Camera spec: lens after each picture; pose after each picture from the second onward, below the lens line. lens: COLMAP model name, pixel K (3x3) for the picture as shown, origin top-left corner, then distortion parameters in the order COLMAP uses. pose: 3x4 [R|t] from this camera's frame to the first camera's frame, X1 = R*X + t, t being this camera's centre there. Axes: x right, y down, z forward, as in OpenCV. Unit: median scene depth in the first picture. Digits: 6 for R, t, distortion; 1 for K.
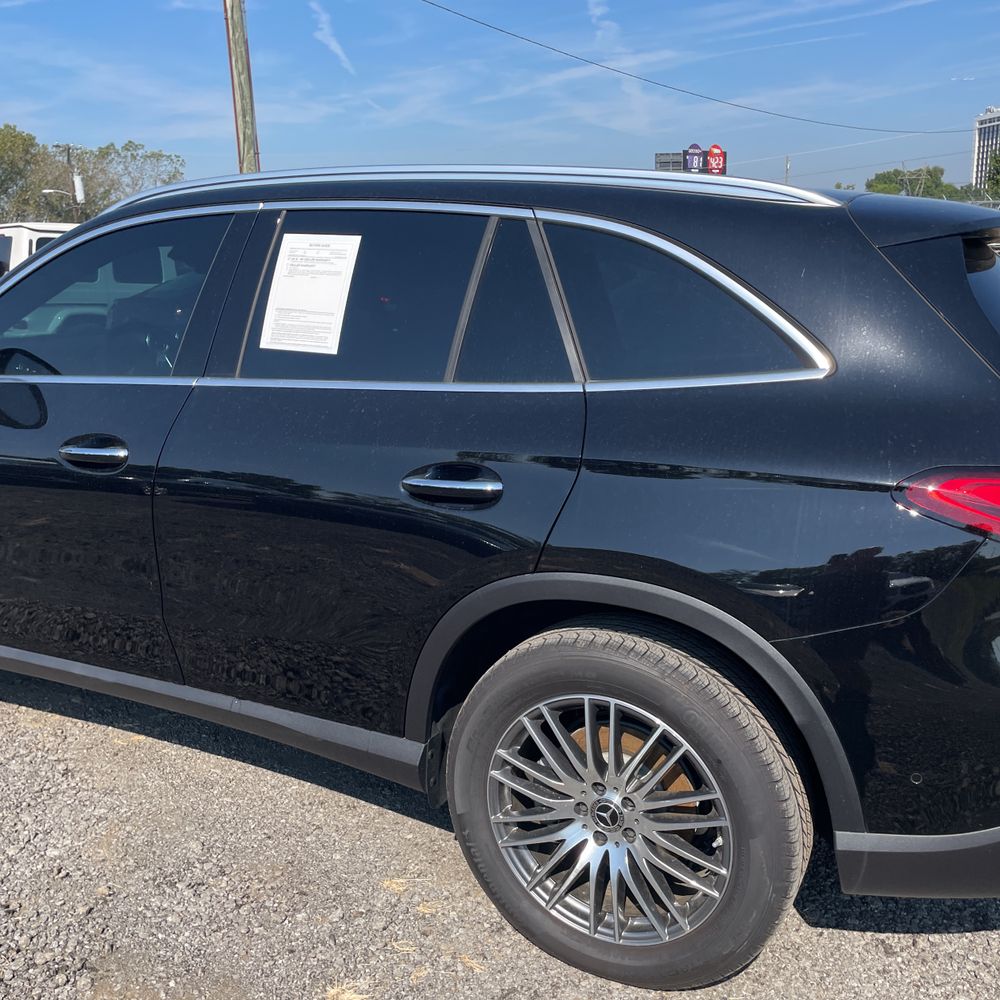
lens RADIAL K [[1021.1, 0, 498.3], [0, 1021.1, 499.0], [0, 0, 1]] dist [0.081221, -0.107052]
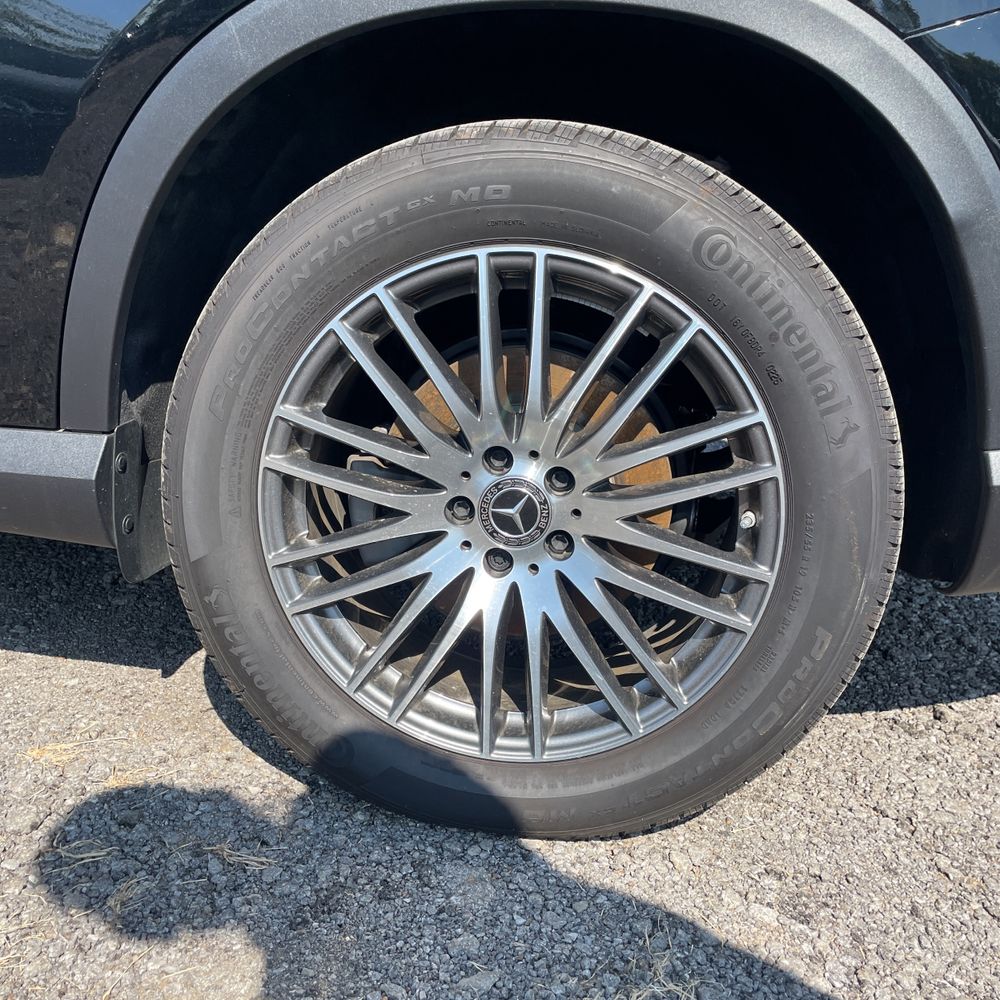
lens RADIAL K [[1021.1, 0, 498.3], [0, 1021.1, 499.0], [0, 0, 1]] dist [0.081221, -0.107052]
pose [[0.939715, -0.045554, 0.338910, -0.068511], [0.036519, 0.998788, 0.032993, 0.273957], [-0.340002, -0.018627, 0.940240, 0.513445]]
